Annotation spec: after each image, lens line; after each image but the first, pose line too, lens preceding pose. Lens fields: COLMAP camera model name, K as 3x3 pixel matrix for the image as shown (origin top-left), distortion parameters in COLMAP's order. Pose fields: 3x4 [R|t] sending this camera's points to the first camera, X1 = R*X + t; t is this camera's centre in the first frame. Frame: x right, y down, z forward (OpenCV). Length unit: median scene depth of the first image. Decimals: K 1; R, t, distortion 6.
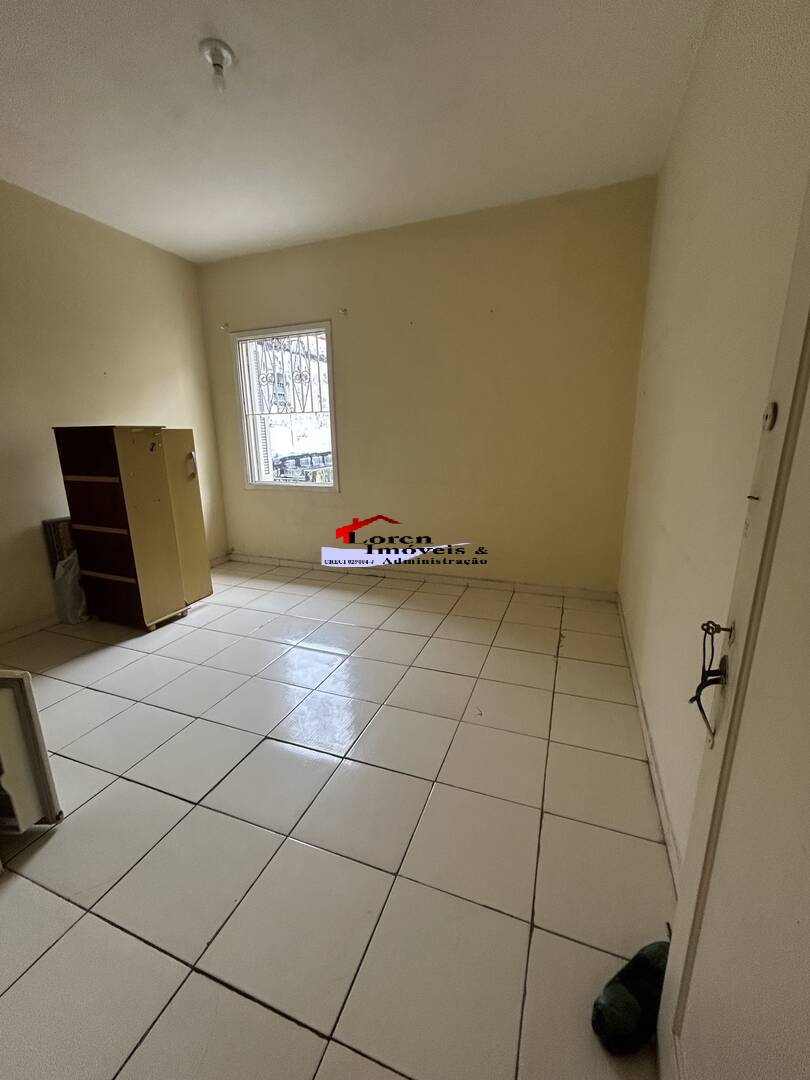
lens RADIAL K [[442.5, 0, 405.0], [0, 442.5, 540.0], [0, 0, 1]] dist [0.000858, 0.000010]
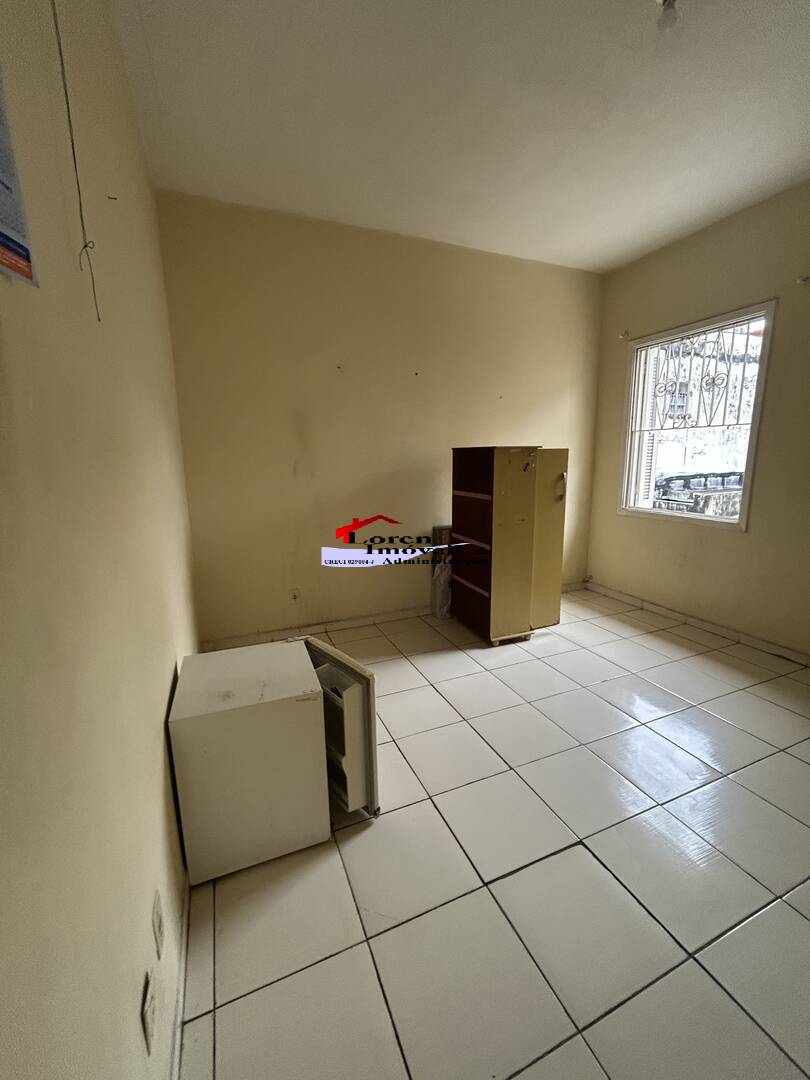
lens RADIAL K [[440.4, 0, 410.3], [0, 440.4, 539.7], [0, 0, 1]] dist [-0.000452, -0.000205]
pose [[0.702396, 0.139495, -0.697984, -0.028871], [-0.163957, 0.985947, 0.032052, -0.027763], [0.692646, 0.091926, 0.715396, 0.092450]]
